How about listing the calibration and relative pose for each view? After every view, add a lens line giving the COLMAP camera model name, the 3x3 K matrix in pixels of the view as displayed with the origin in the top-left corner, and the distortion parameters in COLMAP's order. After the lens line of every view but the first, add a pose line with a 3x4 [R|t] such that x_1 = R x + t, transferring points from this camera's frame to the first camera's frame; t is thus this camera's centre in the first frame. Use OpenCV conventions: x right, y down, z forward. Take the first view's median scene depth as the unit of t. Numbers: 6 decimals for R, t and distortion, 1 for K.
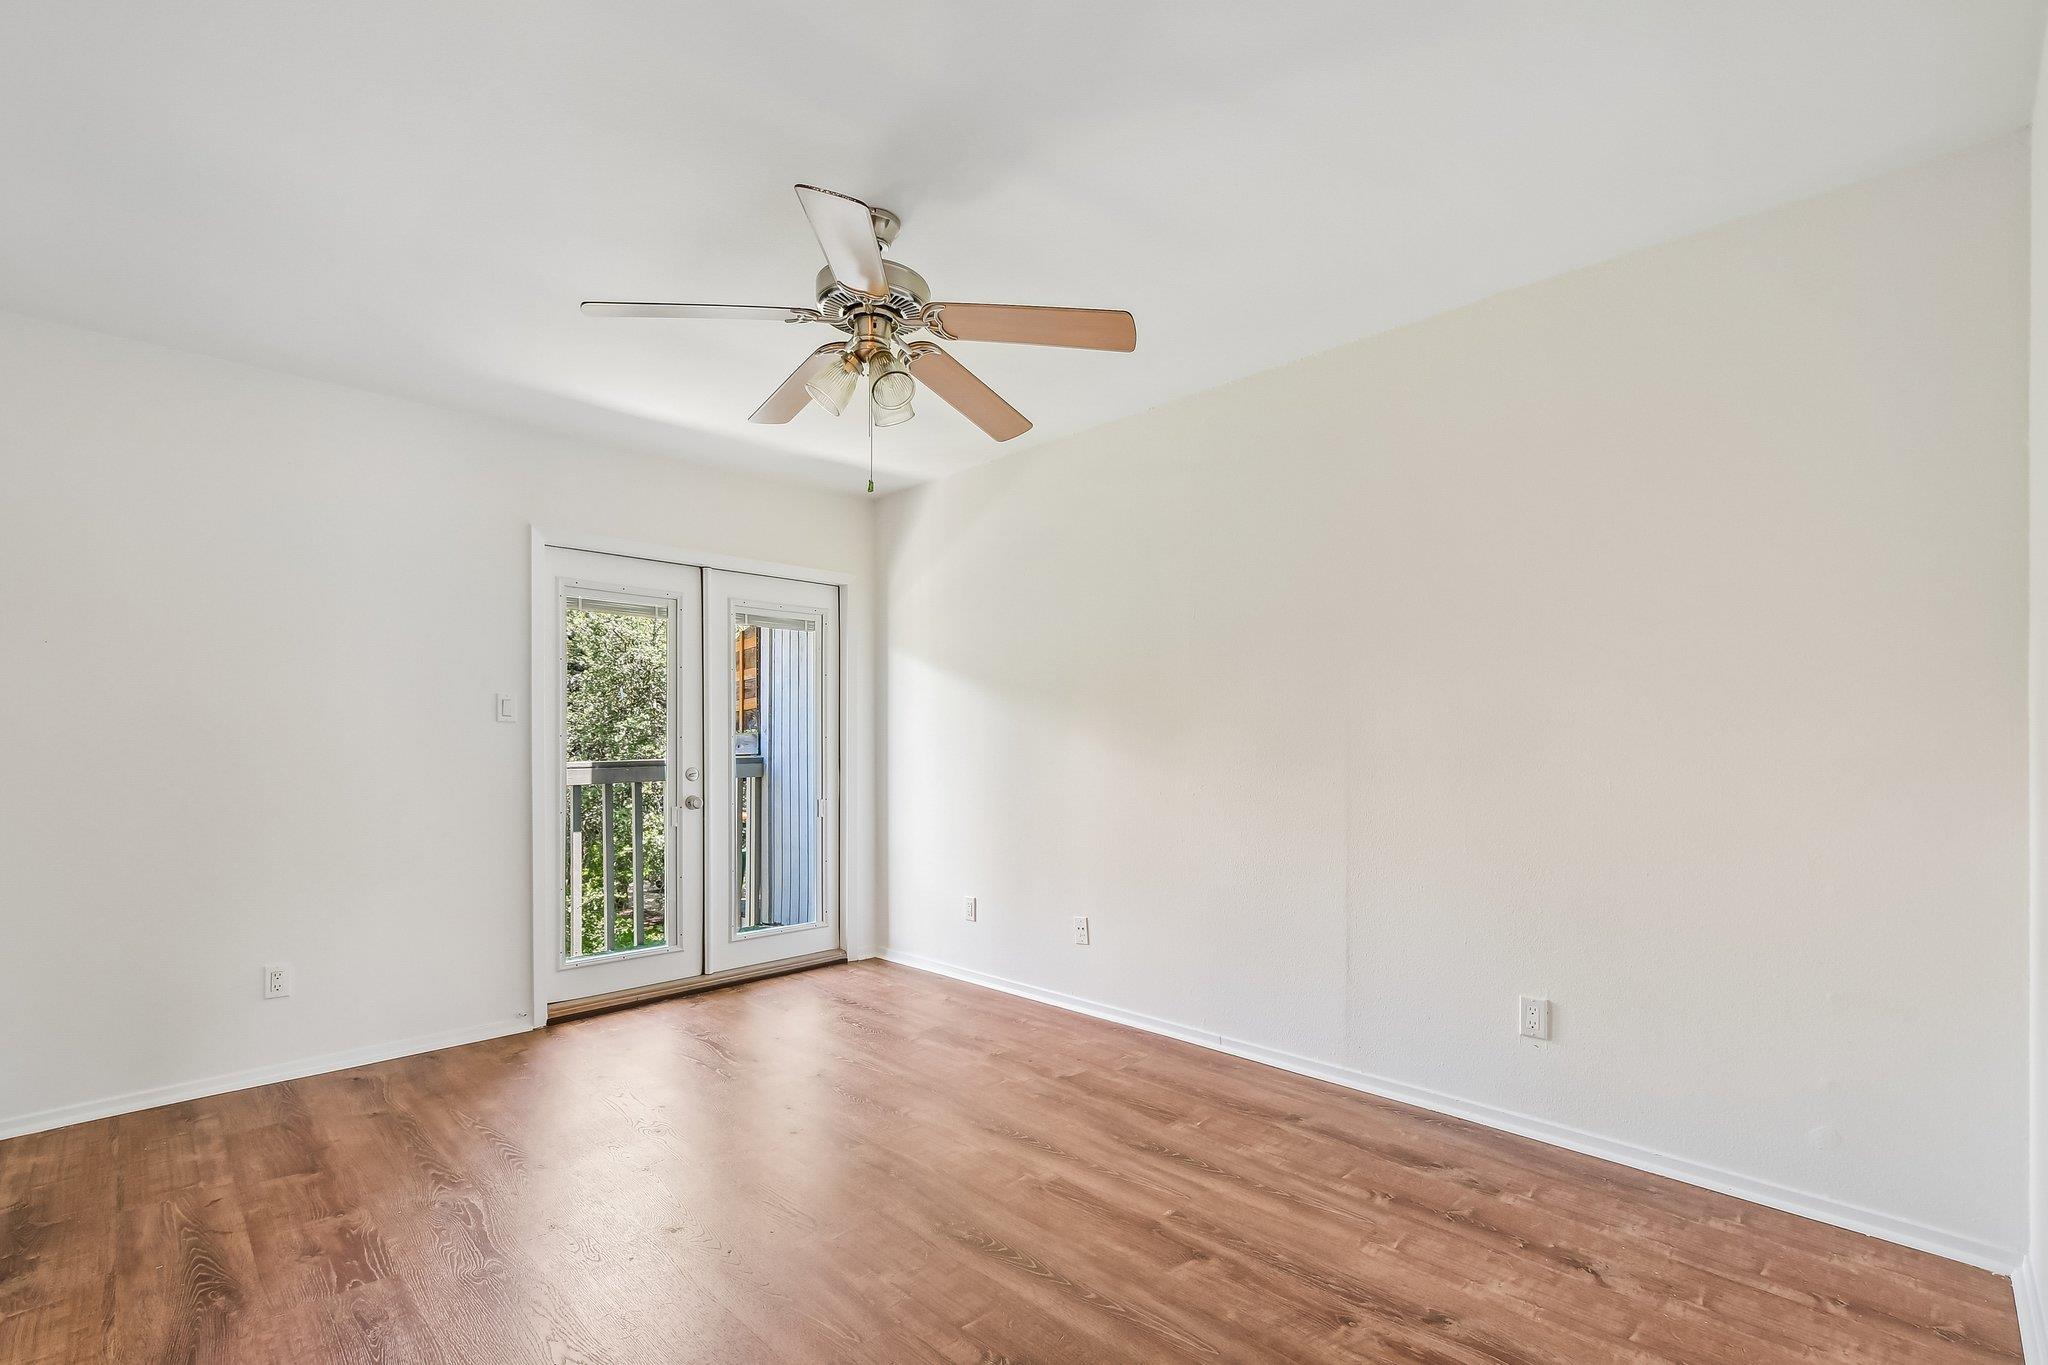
lens RADIAL K [[913.6, 0, 1058.3], [0, 913.6, 735.0], [0, 0, 1]] dist [0.005049, -0.003613]
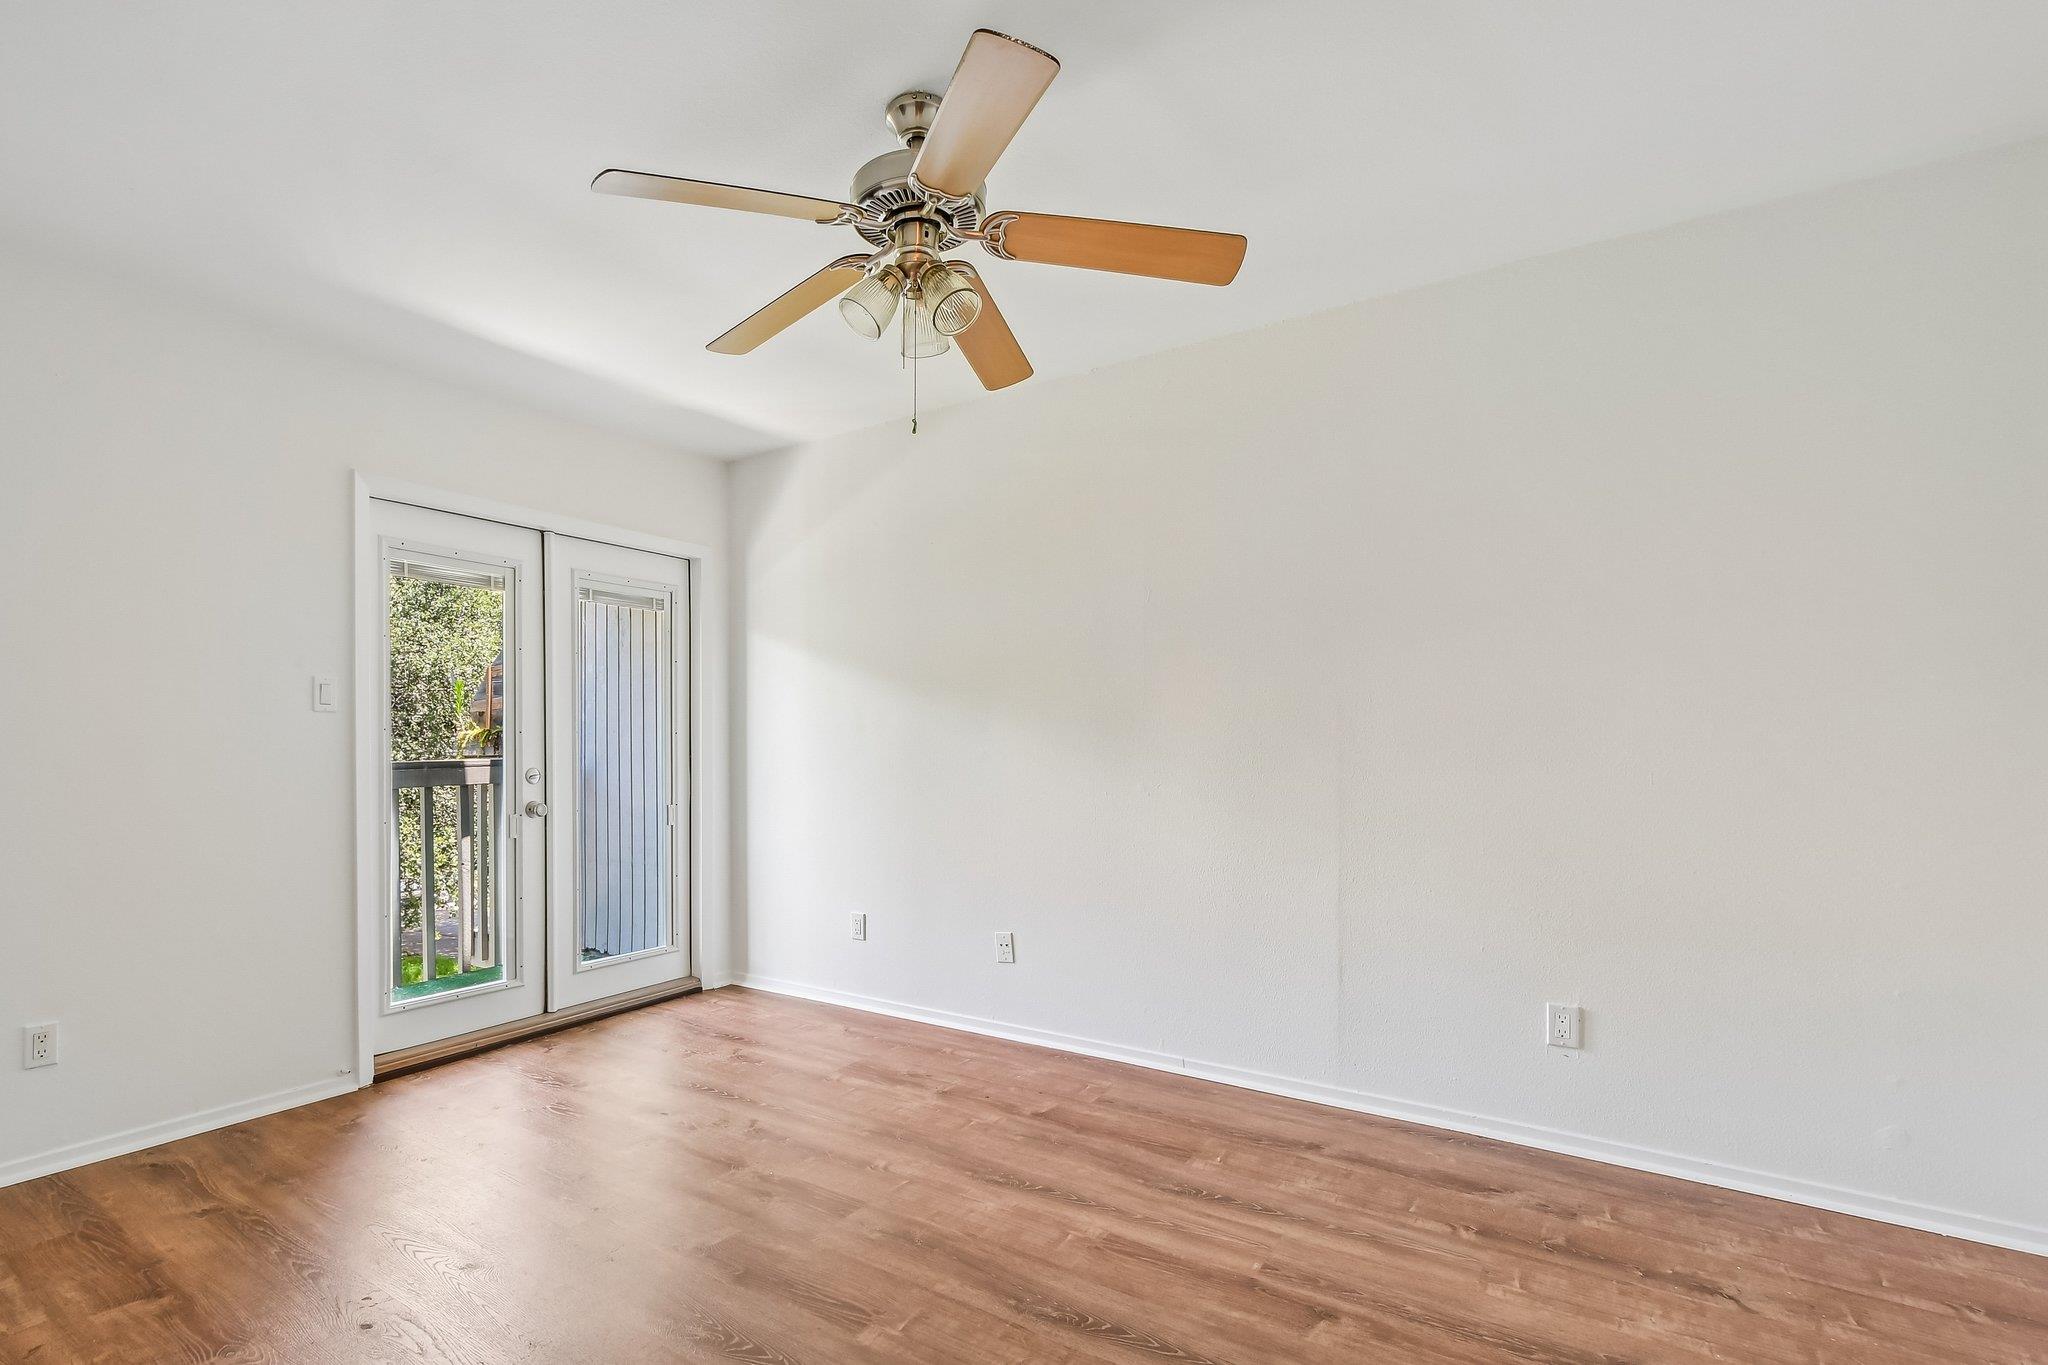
lens RADIAL K [[965.8, 0, 918.4], [0, 965.8, 738.5], [0, 0, 1]] dist [0.001825, -0.001229]
pose [[0.989584, 0.001005, 0.143952, -0.244851], [-0.001180, 0.999999, 0.001130, 0.009451], [-0.143951, -0.001288, 0.989584, 0.091400]]
